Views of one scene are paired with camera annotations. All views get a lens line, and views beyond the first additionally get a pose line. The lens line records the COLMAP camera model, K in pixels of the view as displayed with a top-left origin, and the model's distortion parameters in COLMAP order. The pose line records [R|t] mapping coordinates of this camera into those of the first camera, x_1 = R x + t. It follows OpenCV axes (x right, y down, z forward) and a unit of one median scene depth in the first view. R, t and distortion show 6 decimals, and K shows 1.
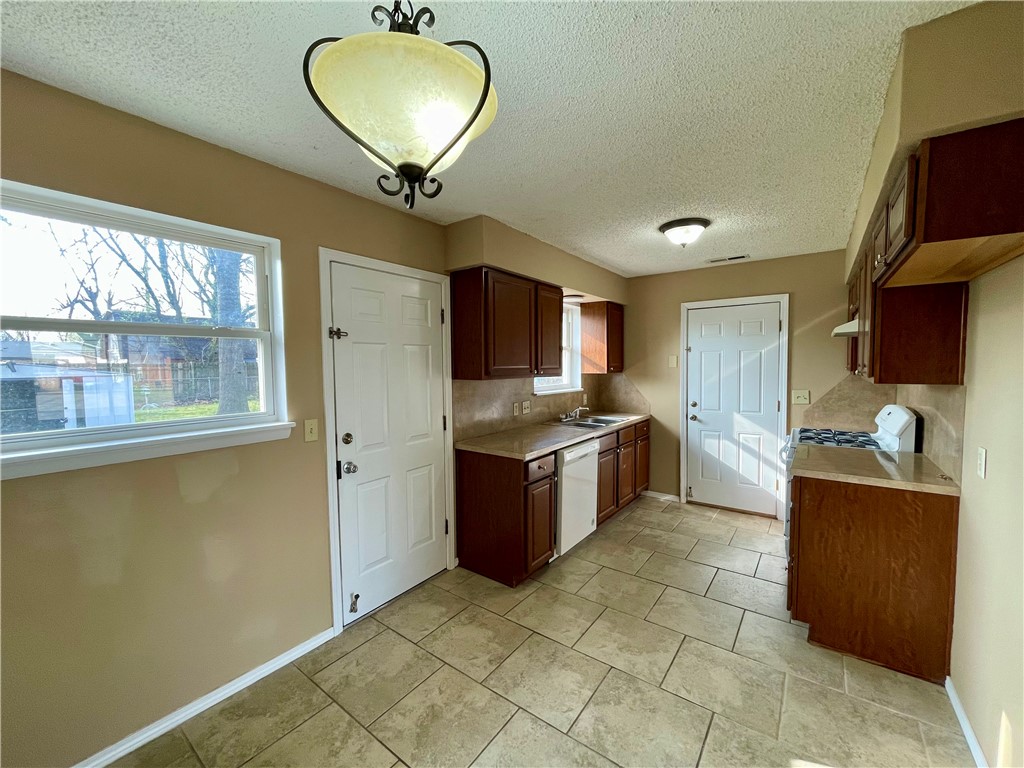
lens RADIAL K [[414.2, 0, 507.1], [0, 414.2, 388.1], [0, 0, 1]] dist [0.002727, -0.000118]
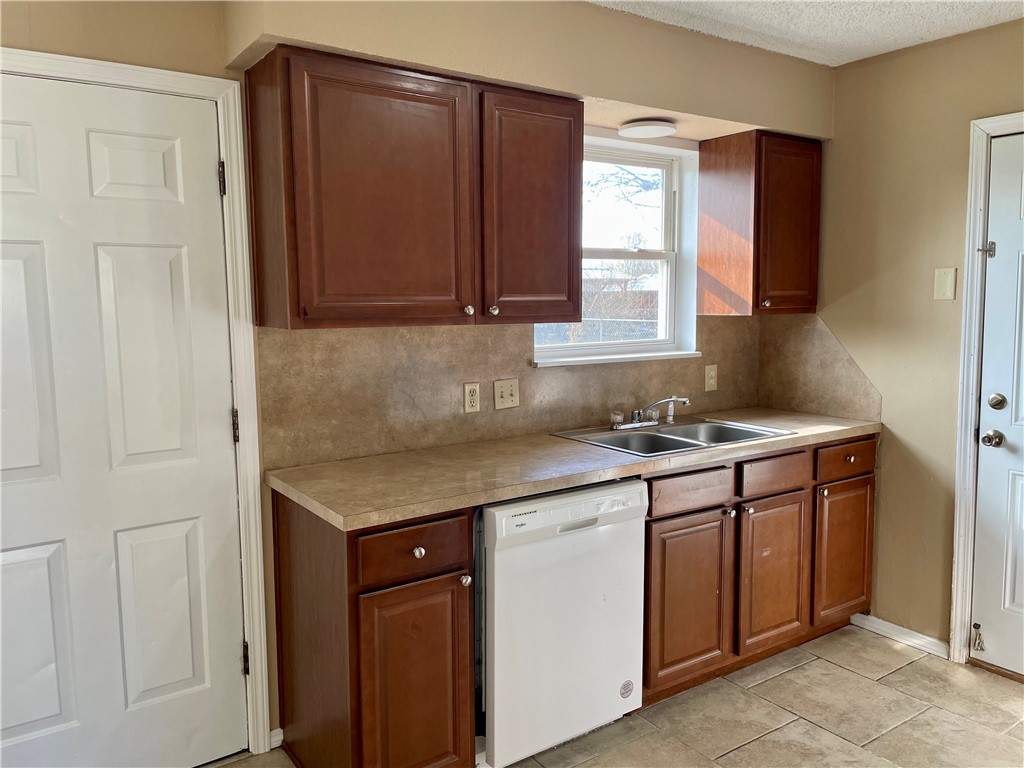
lens RADIAL K [[774.7, 0, 507.1], [0, 774.7, 380.0], [0, 0, 1]] dist [0.022143, -0.018214]
pose [[0.947489, 0.033357, -0.318042, 0.260166], [-0.017396, 0.998449, 0.052895, -0.008641], [0.319313, -0.044585, 0.946600, 0.217542]]
